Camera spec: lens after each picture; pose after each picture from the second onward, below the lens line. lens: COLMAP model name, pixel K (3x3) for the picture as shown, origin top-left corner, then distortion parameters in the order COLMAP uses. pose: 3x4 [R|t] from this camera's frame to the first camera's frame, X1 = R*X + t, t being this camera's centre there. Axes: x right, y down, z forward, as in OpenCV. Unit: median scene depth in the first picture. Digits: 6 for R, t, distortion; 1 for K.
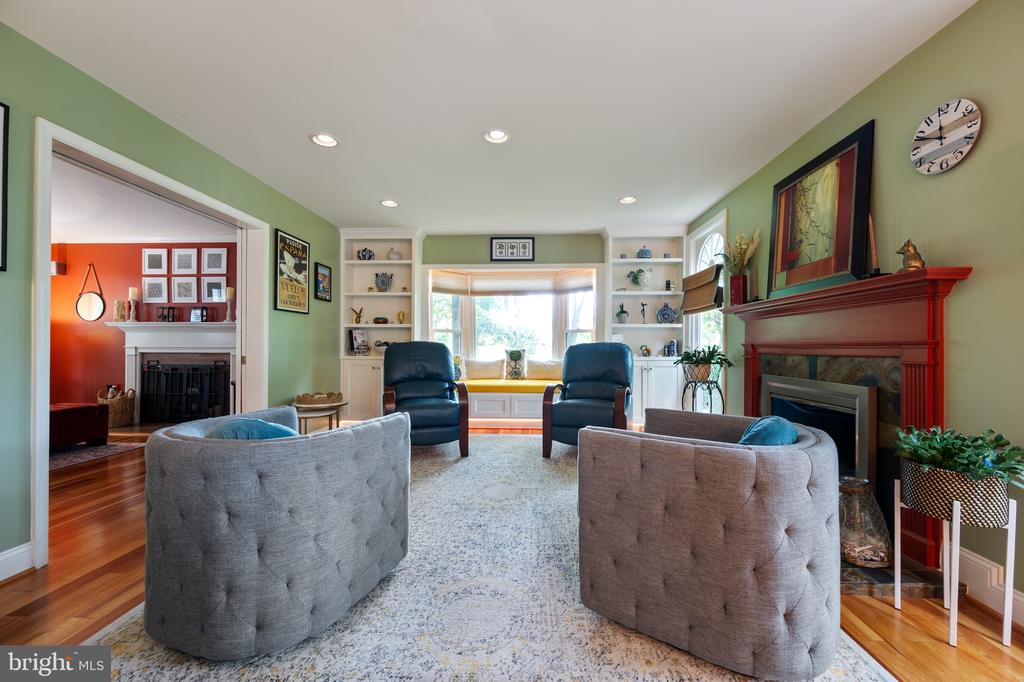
lens RADIAL K [[402.7, 0, 511.1], [0, 402.7, 346.1], [0, 0, 1]] dist [-0.000773, 0.000009]
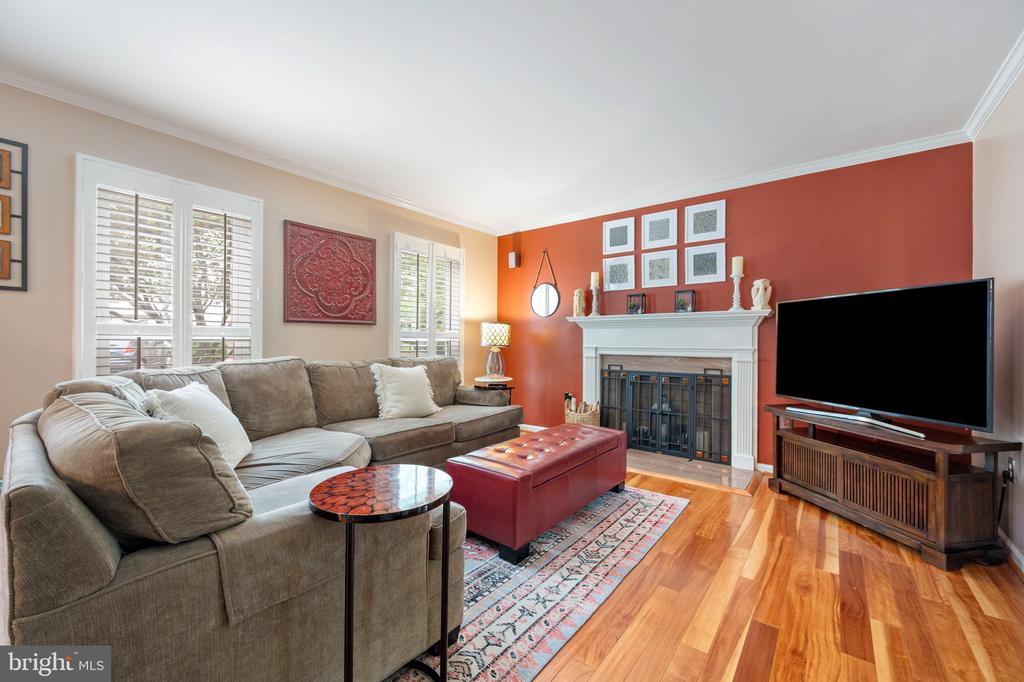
lens RADIAL K [[406.3, 0, 512.2], [0, 406.3, 336.4], [0, 0, 1]] dist [-0.001050, -0.000105]
pose [[0.811759, -0.006474, -0.583957, -0.628039], [-0.000794, 0.999925, -0.012189, -0.009709], [0.583992, 0.010358, 0.811693, 0.265033]]
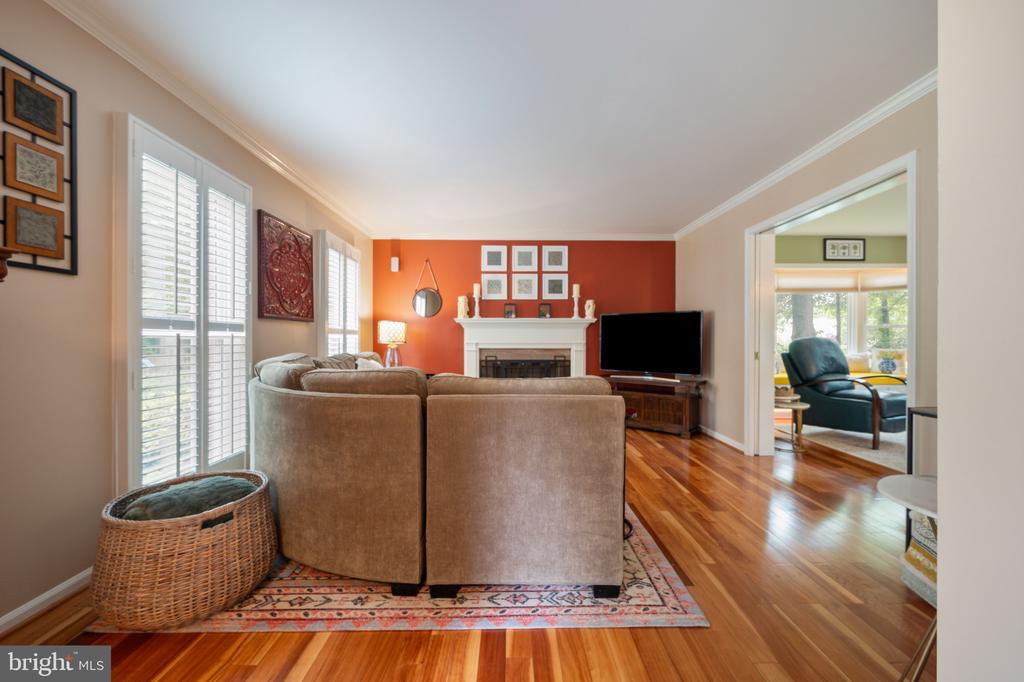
lens RADIAL K [[419.9, 0, 512.0], [0, 419.9, 343.3], [0, 0, 1]] dist [0.000369, -0.000337]
pose [[0.998616, -0.002956, 0.052502, -0.943108], [0.002448, 0.999950, 0.009737, -0.007111], [-0.052528, -0.009595, 0.998573, -0.062602]]
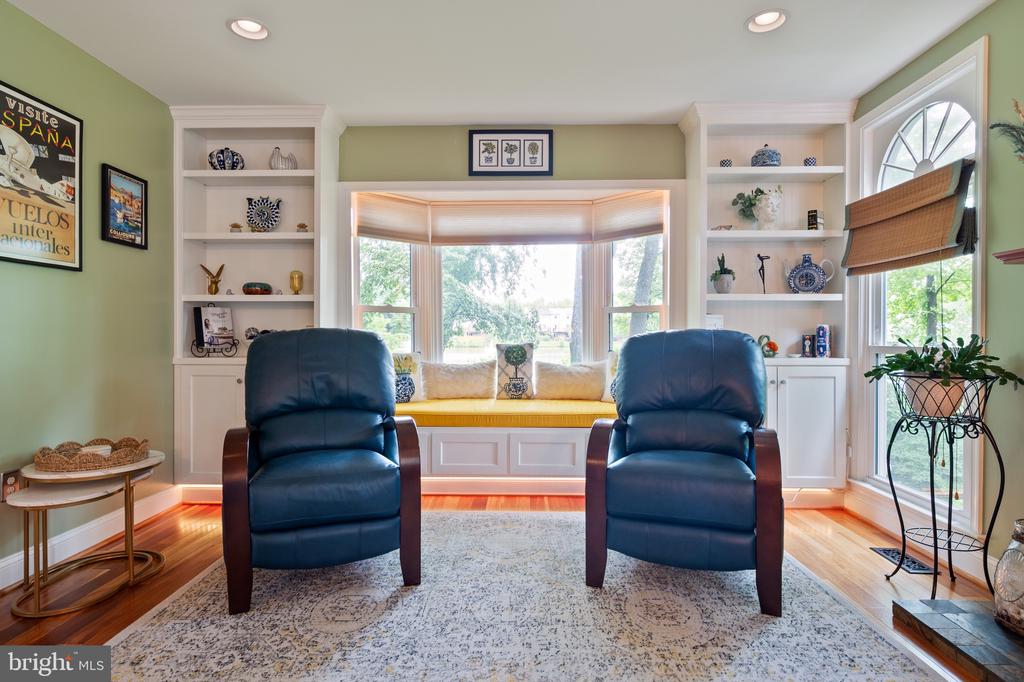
lens RADIAL K [[546.0, 0, 508.7], [0, 546.0, 337.3], [0, 0, 1]] dist [-0.001474, -0.000266]
pose [[0.999783, -0.002177, 0.020710, -0.014802], [0.002116, 0.999993, 0.002963, -0.002526], [-0.020717, -0.002919, 0.999781, 0.292503]]
